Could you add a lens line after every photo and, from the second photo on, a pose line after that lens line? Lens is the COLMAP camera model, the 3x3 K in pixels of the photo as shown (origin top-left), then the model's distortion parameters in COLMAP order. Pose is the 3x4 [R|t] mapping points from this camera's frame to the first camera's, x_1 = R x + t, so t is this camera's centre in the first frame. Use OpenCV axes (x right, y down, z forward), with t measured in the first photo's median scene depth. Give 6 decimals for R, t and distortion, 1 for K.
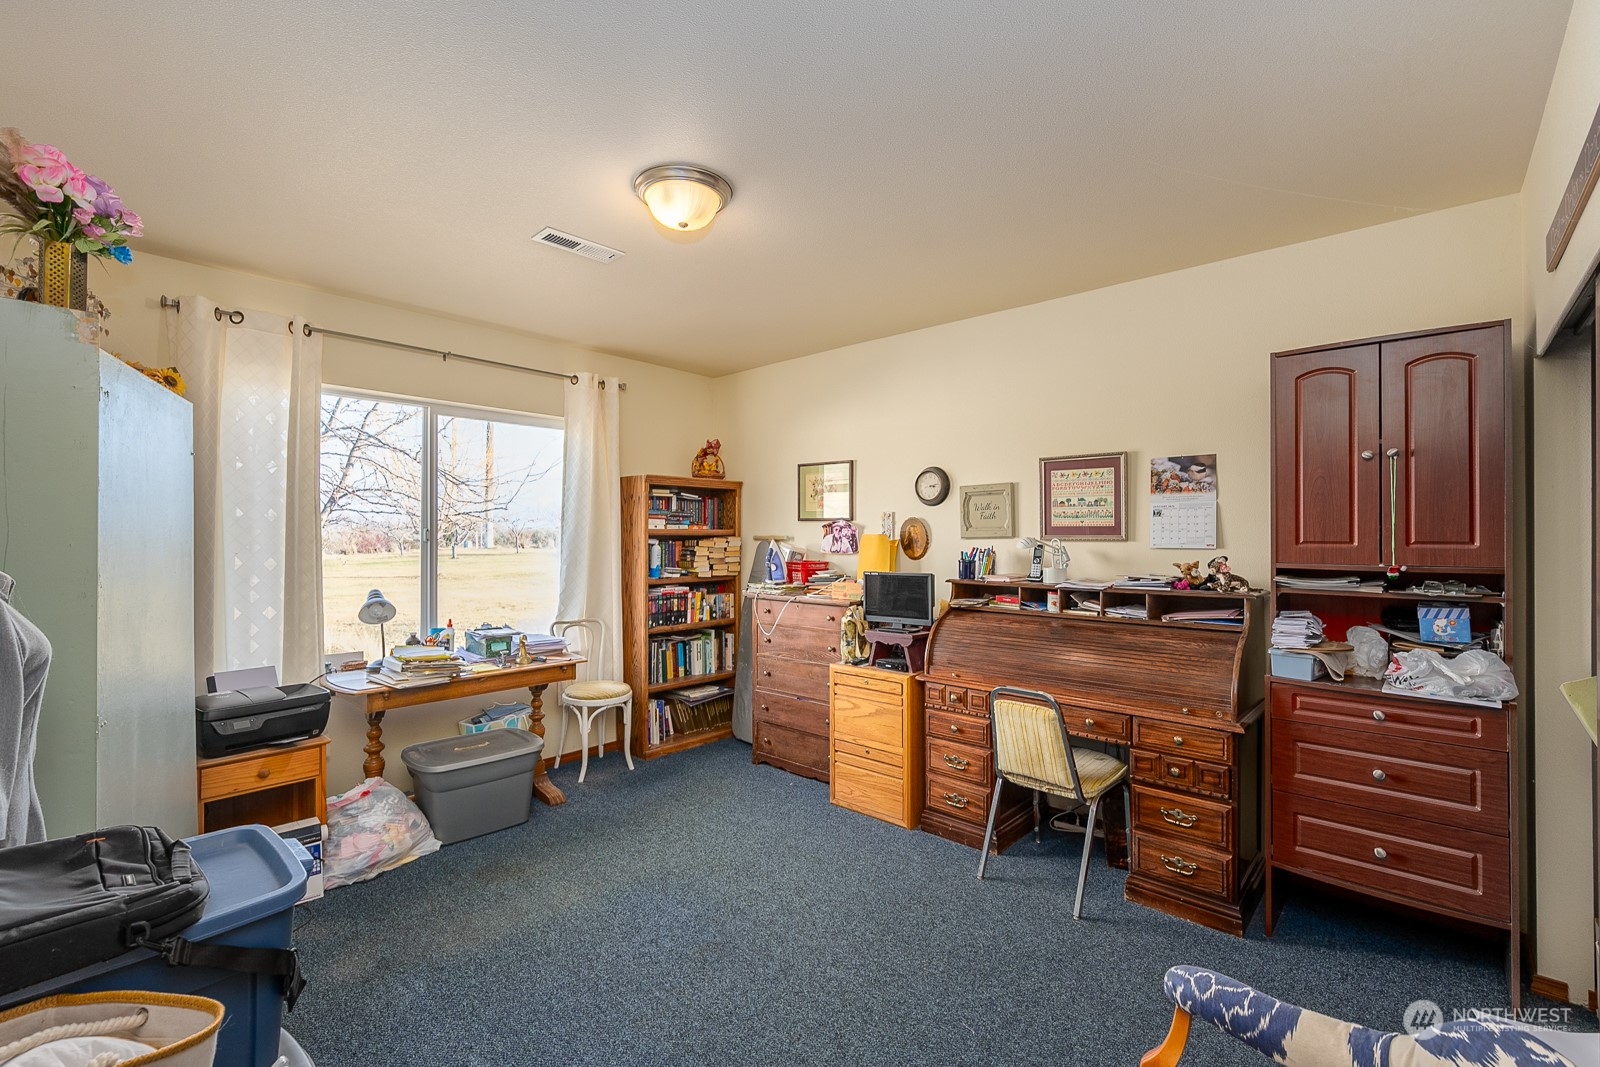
lens RADIAL K [[697.8, 0, 804.2], [0, 697.8, 540.2], [0, 0, 1]] dist [0.002882, 0.000504]
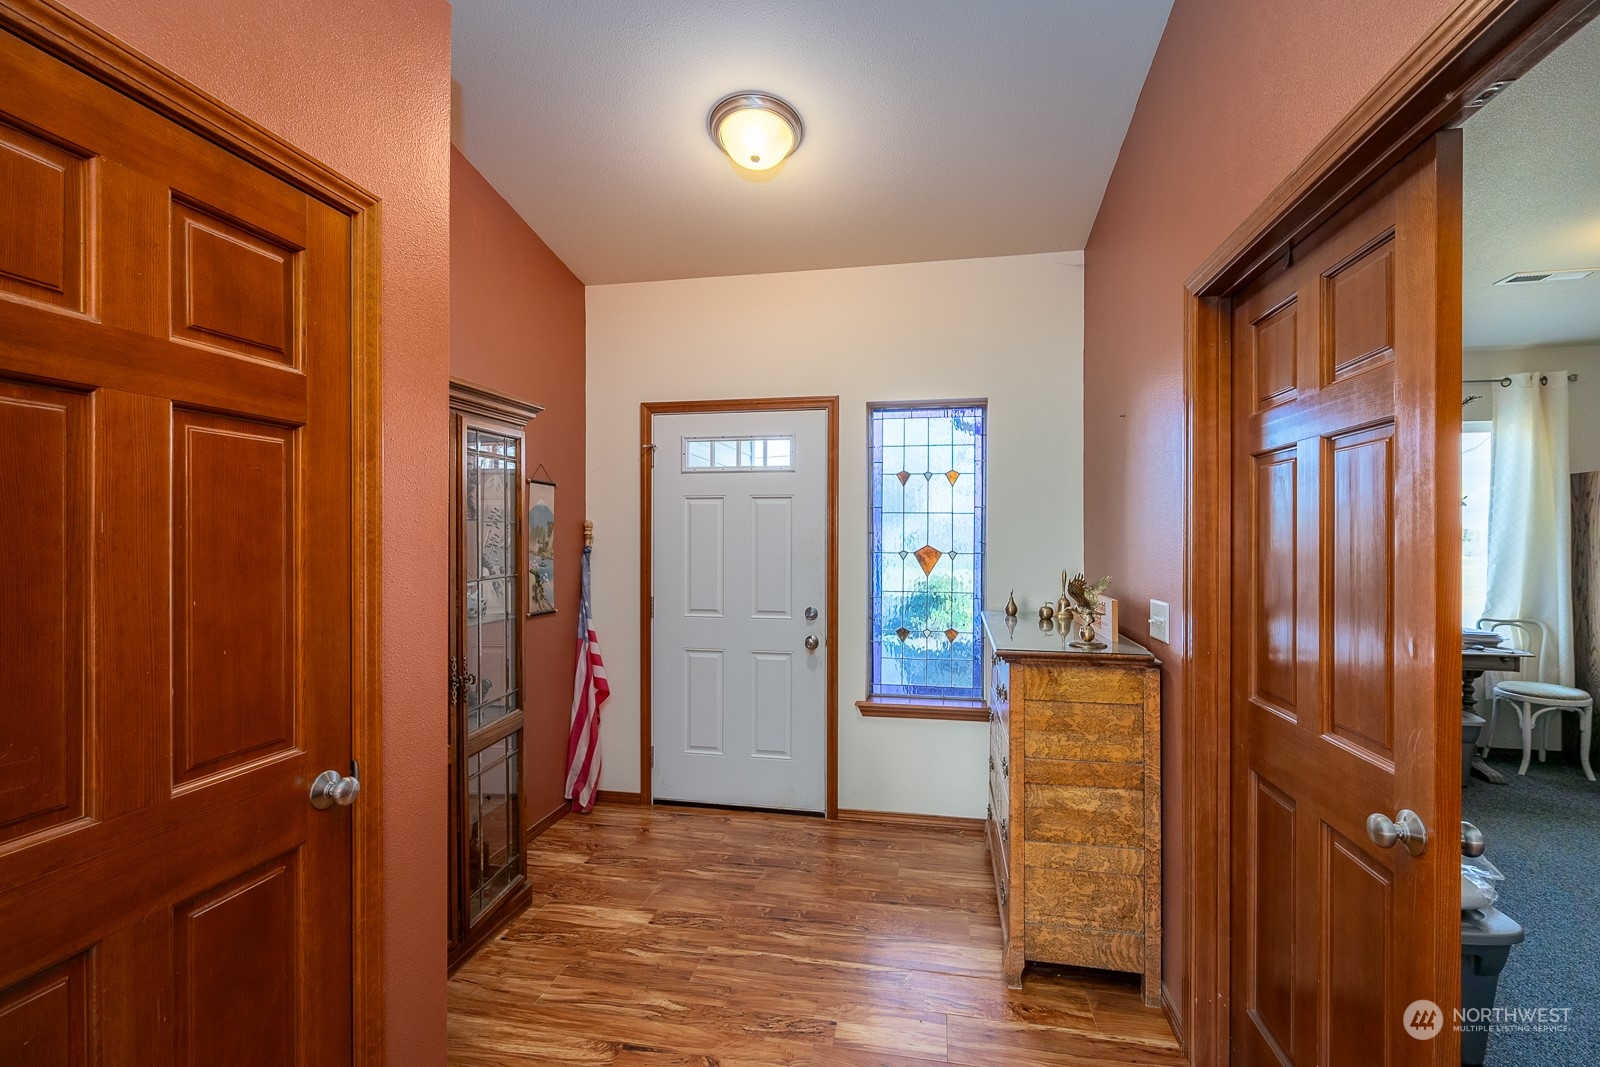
lens RADIAL K [[697.8, 0, 804.2], [0, 697.8, 540.2], [0, 0, 1]] dist [0.002882, 0.000504]
pose [[0.513474, 0.000125, -0.858105, 0.021355], [-0.002282, 0.999997, -0.001221, 0.003926], [0.858102, 0.002585, 0.513472, -0.409024]]
